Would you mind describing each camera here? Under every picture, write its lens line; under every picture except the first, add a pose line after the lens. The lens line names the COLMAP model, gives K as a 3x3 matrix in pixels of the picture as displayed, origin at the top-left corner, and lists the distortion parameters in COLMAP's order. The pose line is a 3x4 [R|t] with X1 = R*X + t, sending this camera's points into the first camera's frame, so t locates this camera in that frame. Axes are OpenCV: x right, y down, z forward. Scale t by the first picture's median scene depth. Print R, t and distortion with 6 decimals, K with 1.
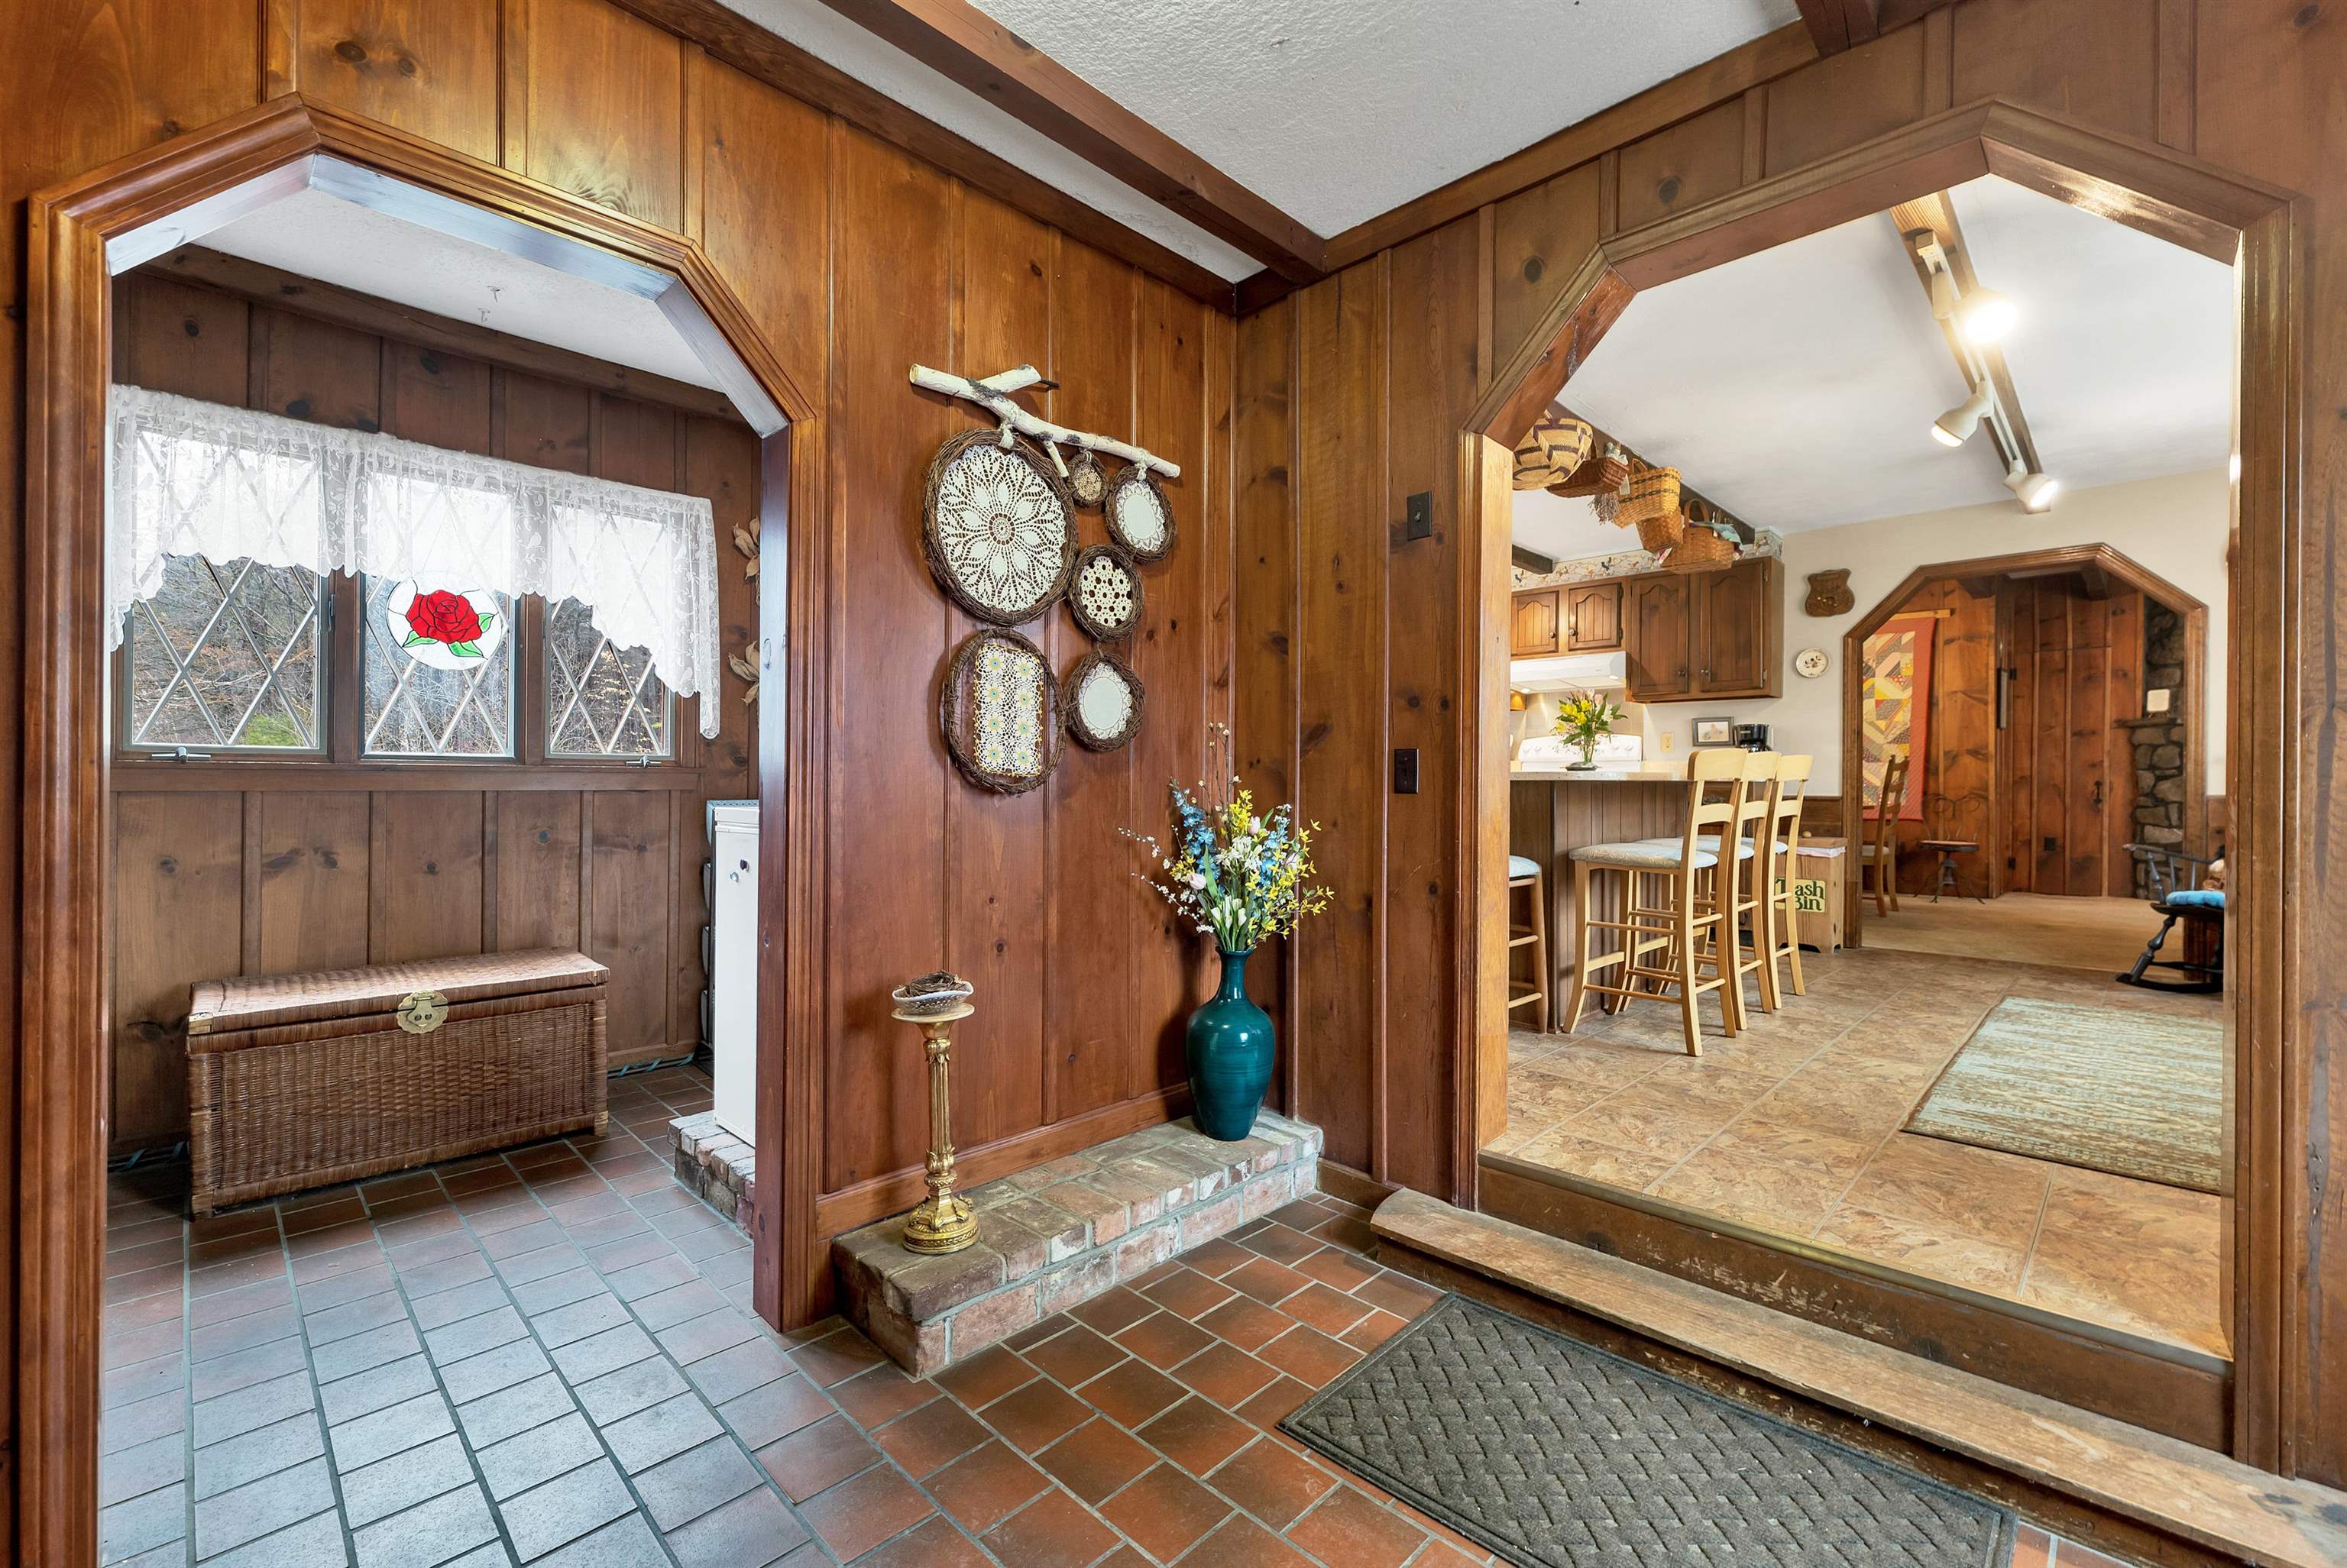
lens RADIAL K [[984.6, 0, 1166.6], [0, 984.6, 778.3], [0, 0, 1]] dist [0.003093, -0.000982]
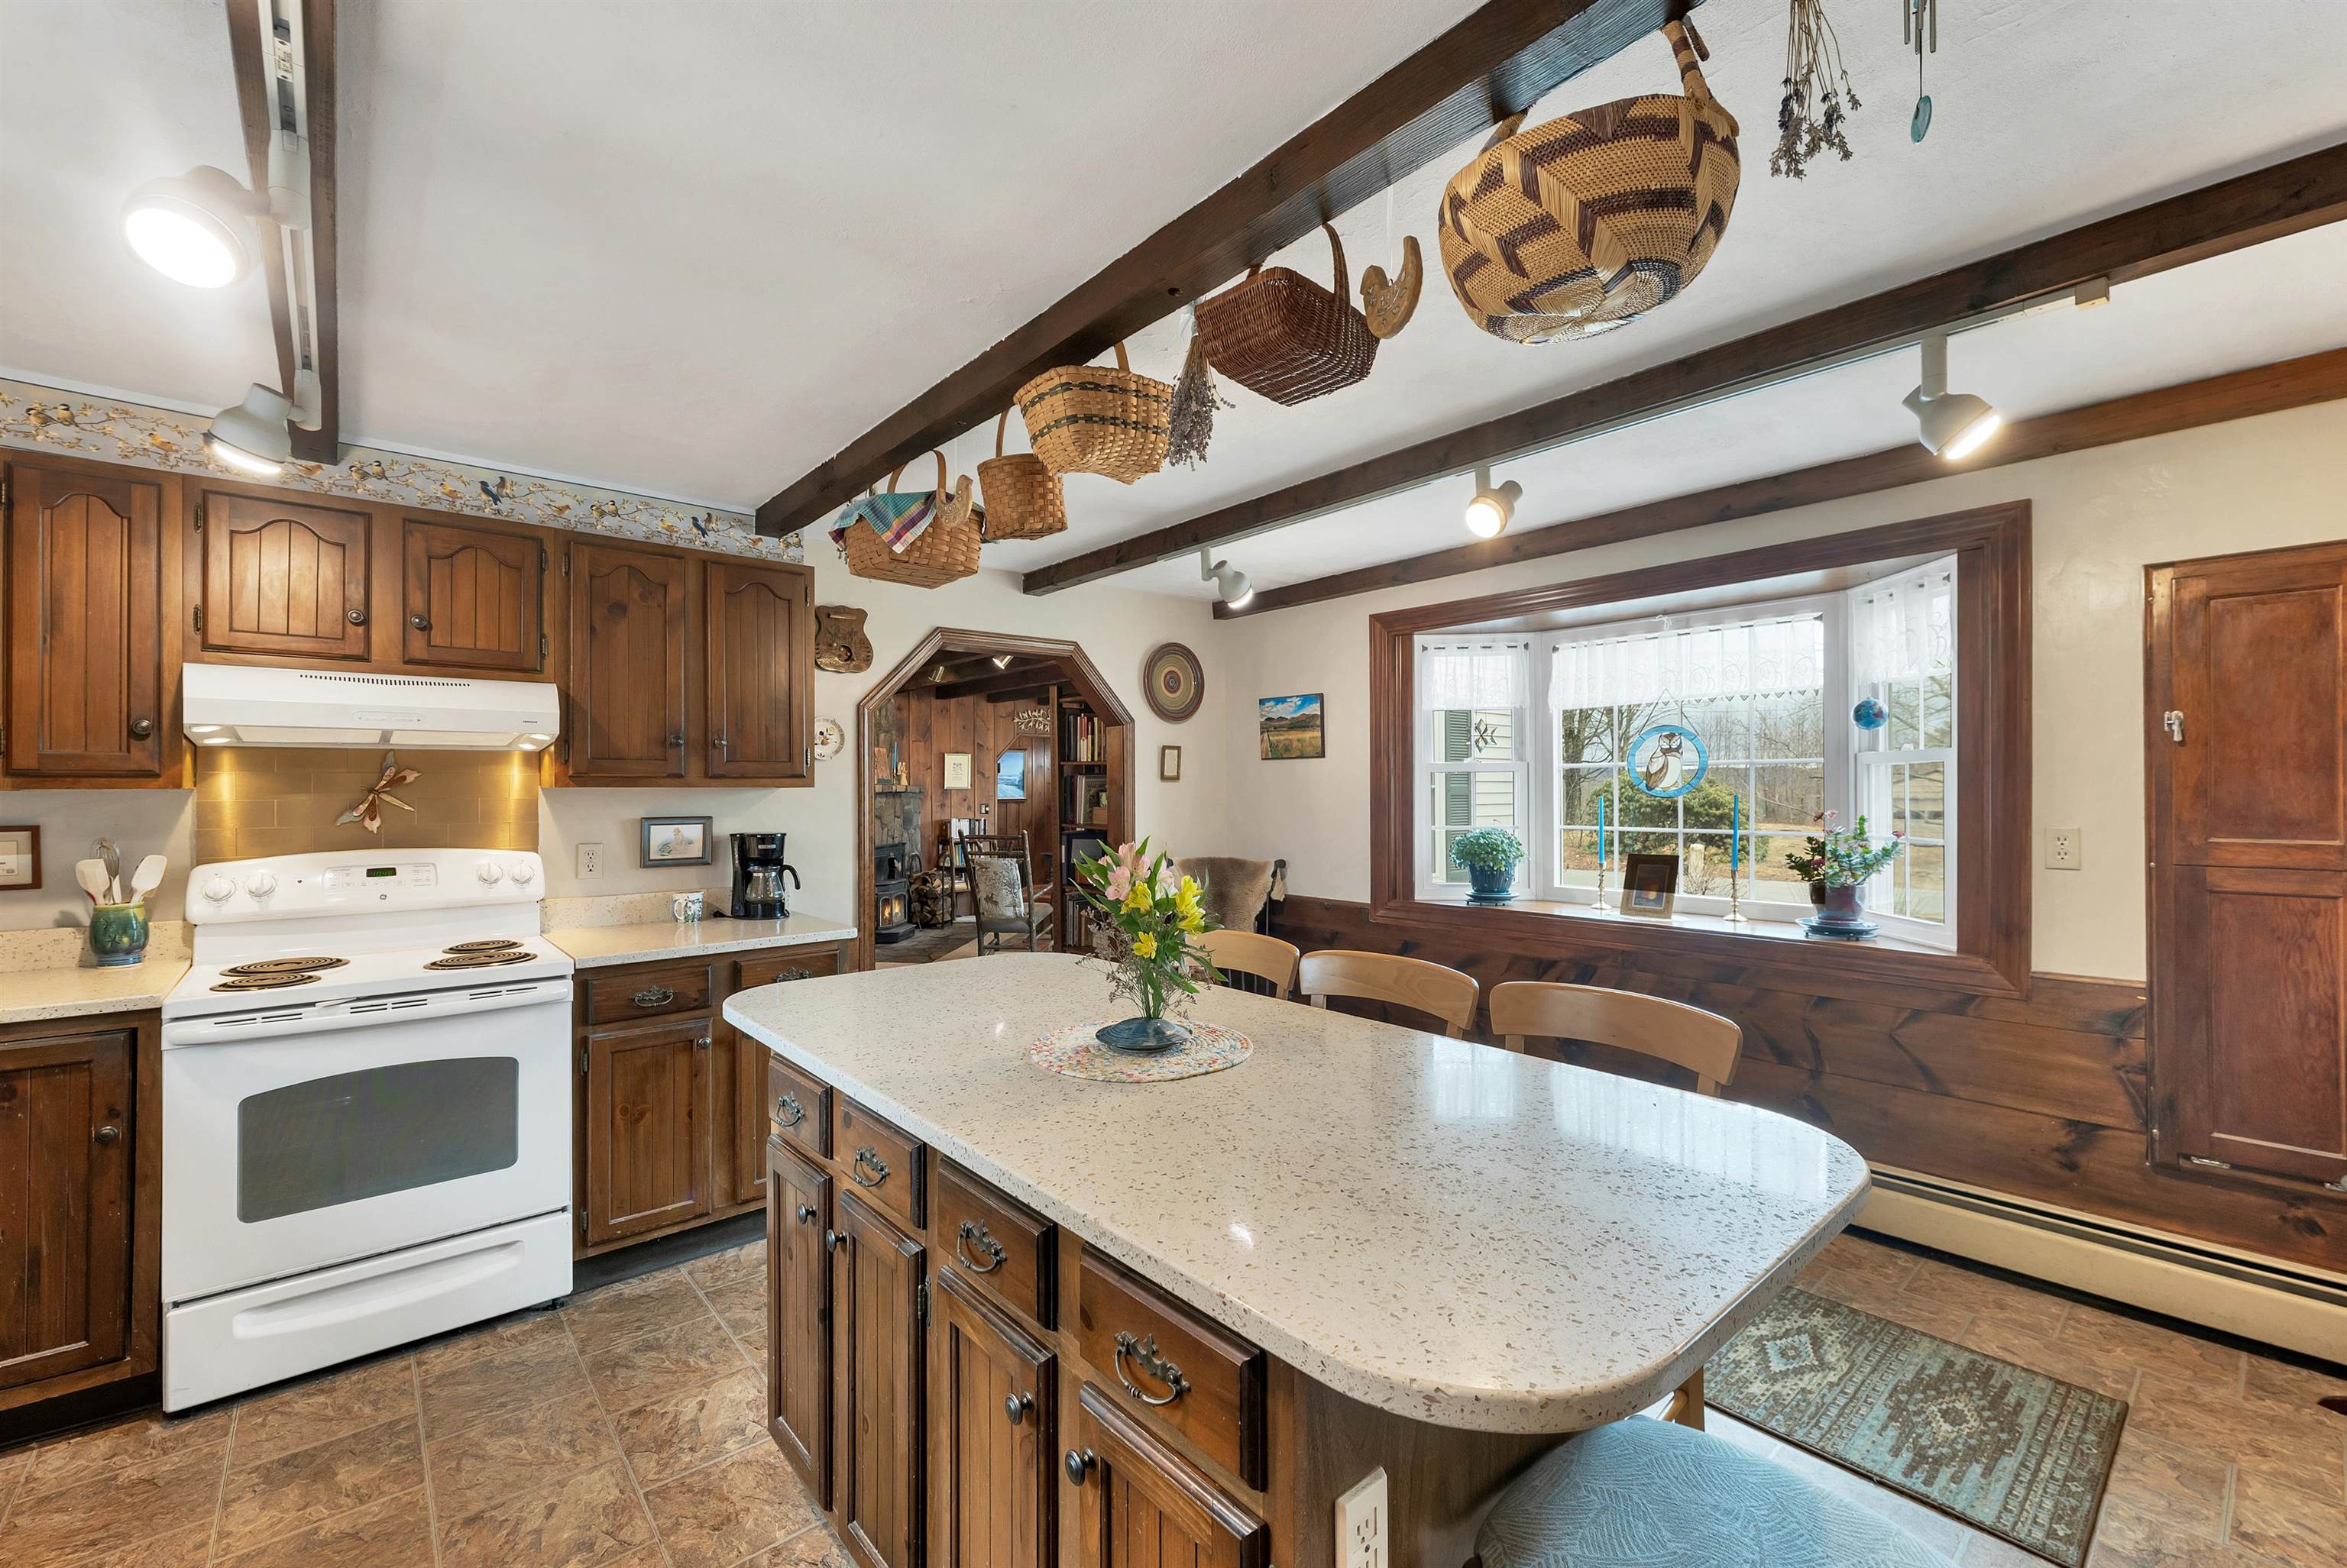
lens RADIAL K [[984.6, 0, 1167.9], [0, 984.6, 779.2], [0, 0, 1]] dist [0.003093, -0.000982]
pose [[0.074410, 0.002896, 0.997224, 0.009635], [-0.000609, 0.999996, -0.002859, -0.176702], [-0.997228, -0.000394, 0.074412, 1.445815]]
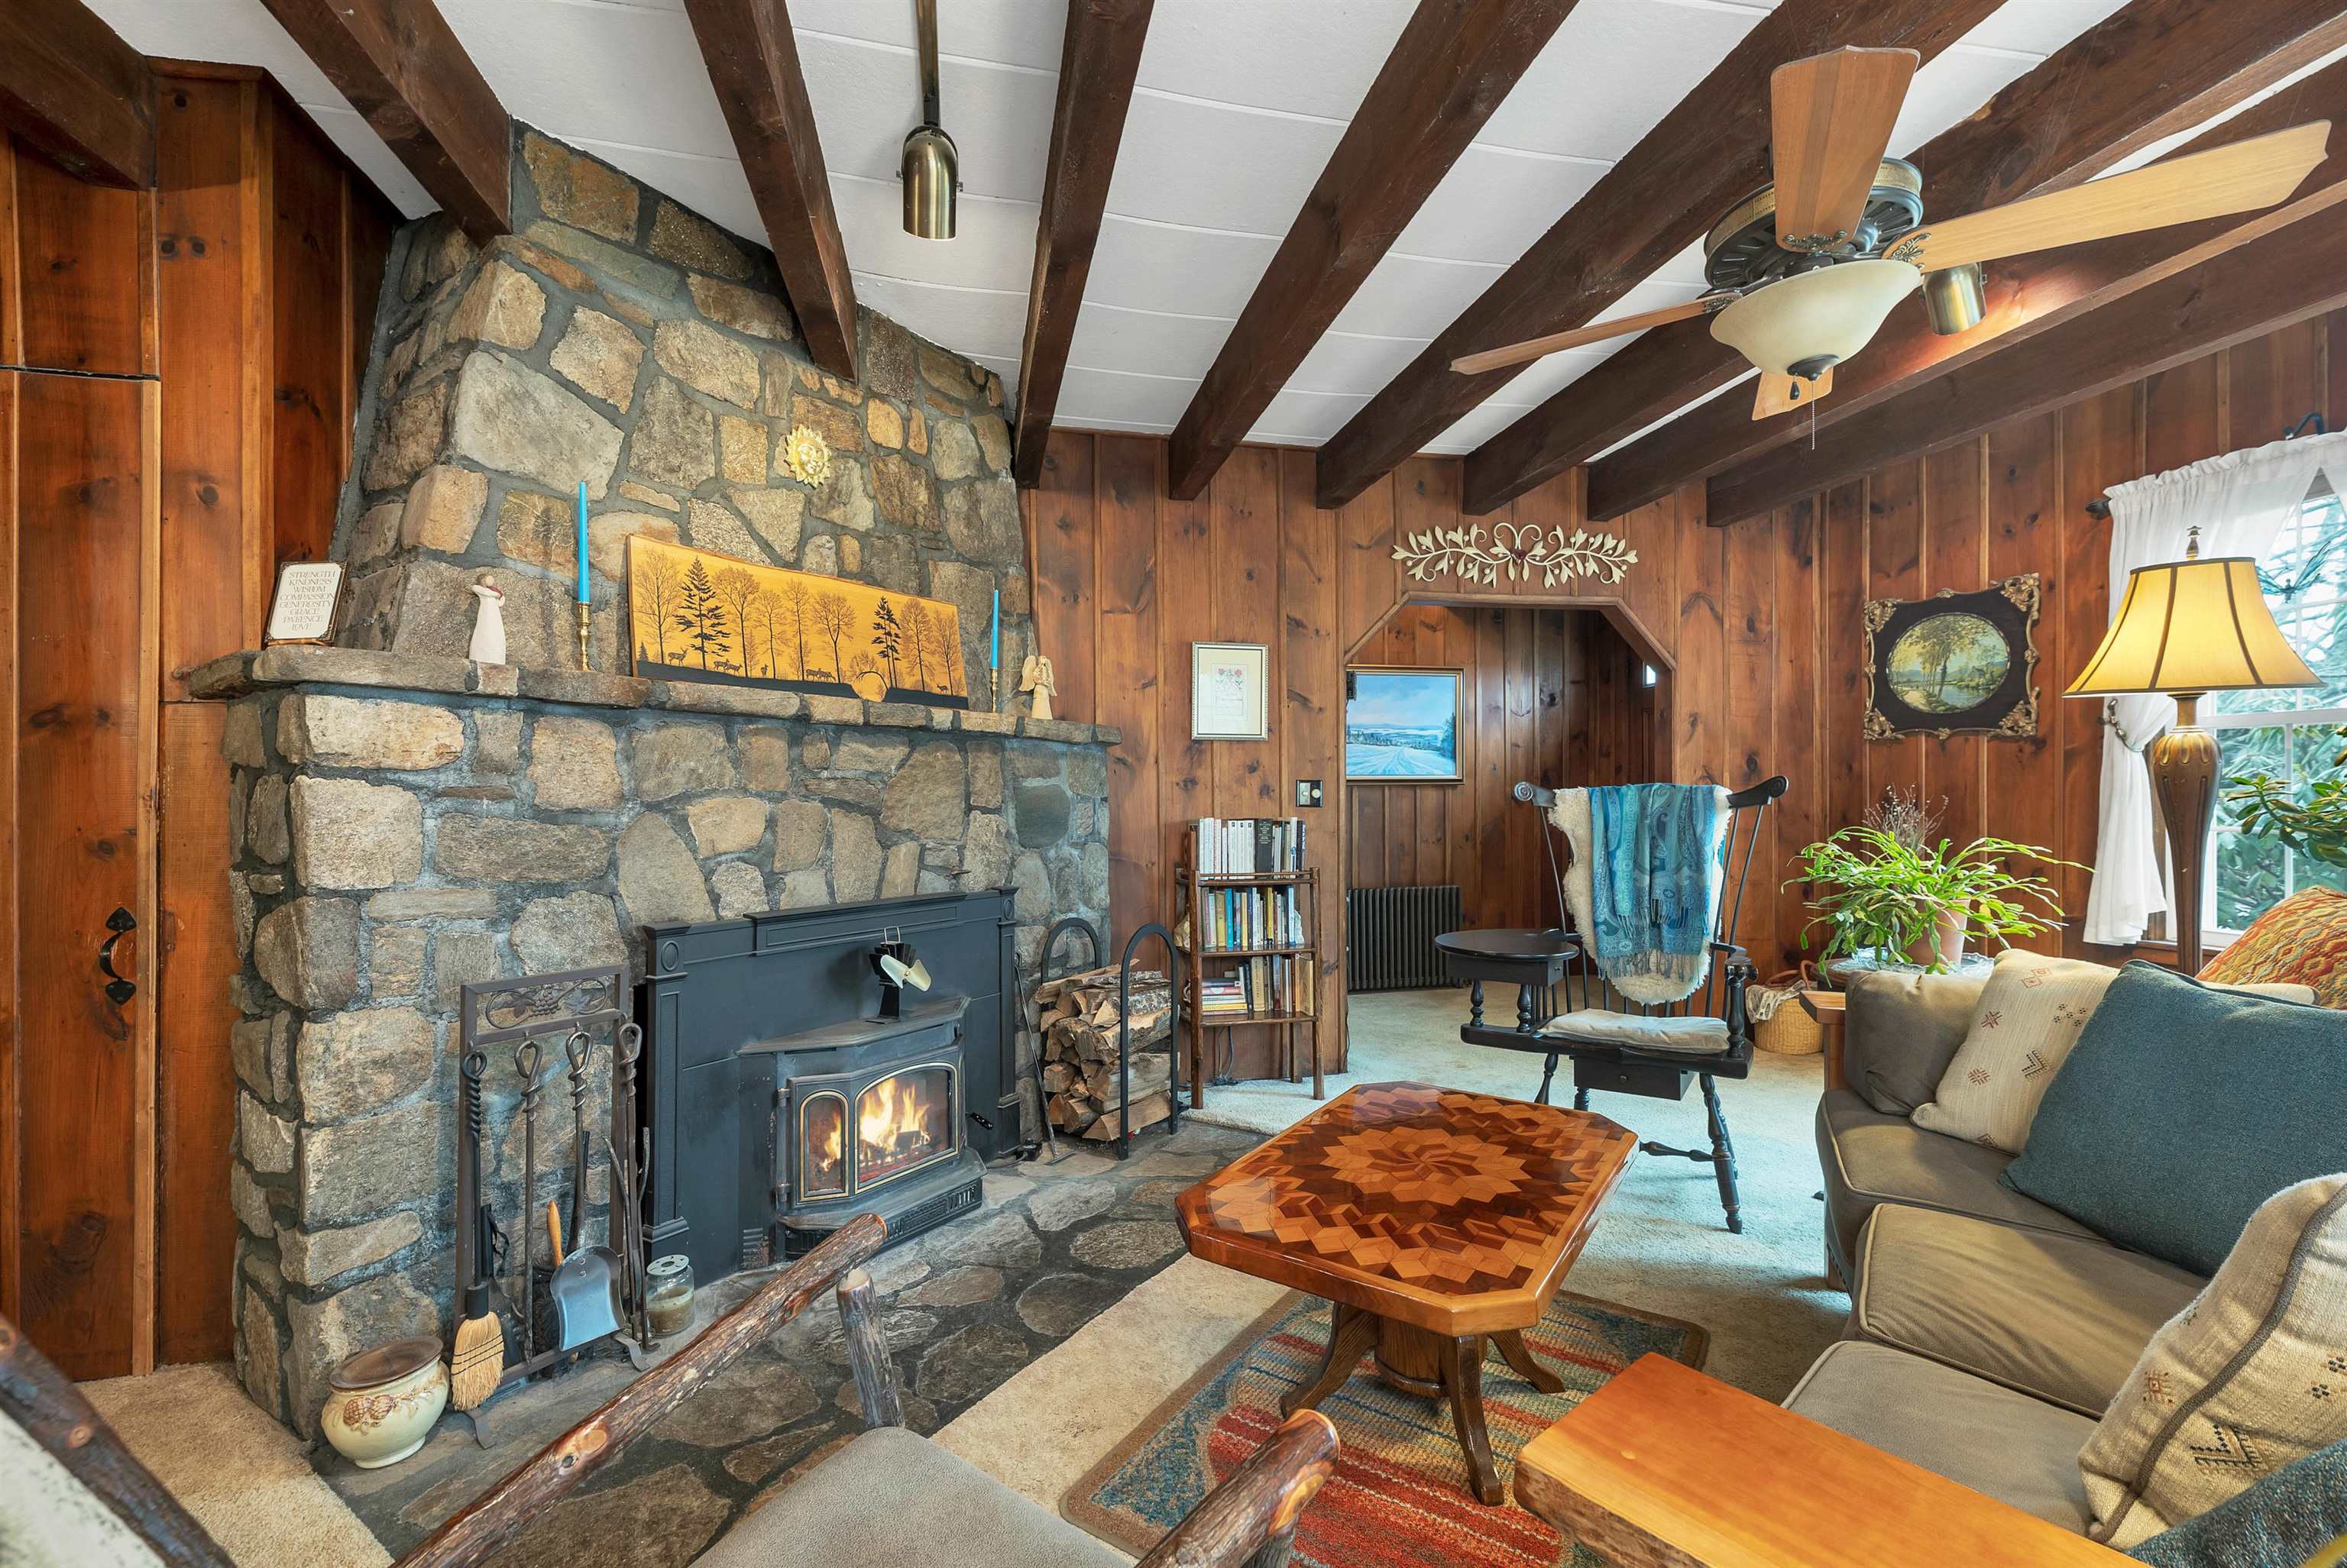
lens RADIAL K [[984.6, 0, 1179.8], [0, 984.6, 802.3], [0, 0, 1]] dist [0.003093, -0.000982]
pose [[0.538707, -0.012278, 0.842404, 2.526642], [0.007717, 0.999924, 0.009639, -0.071891], [-0.842458, 0.001308, 0.538761, 1.839128]]
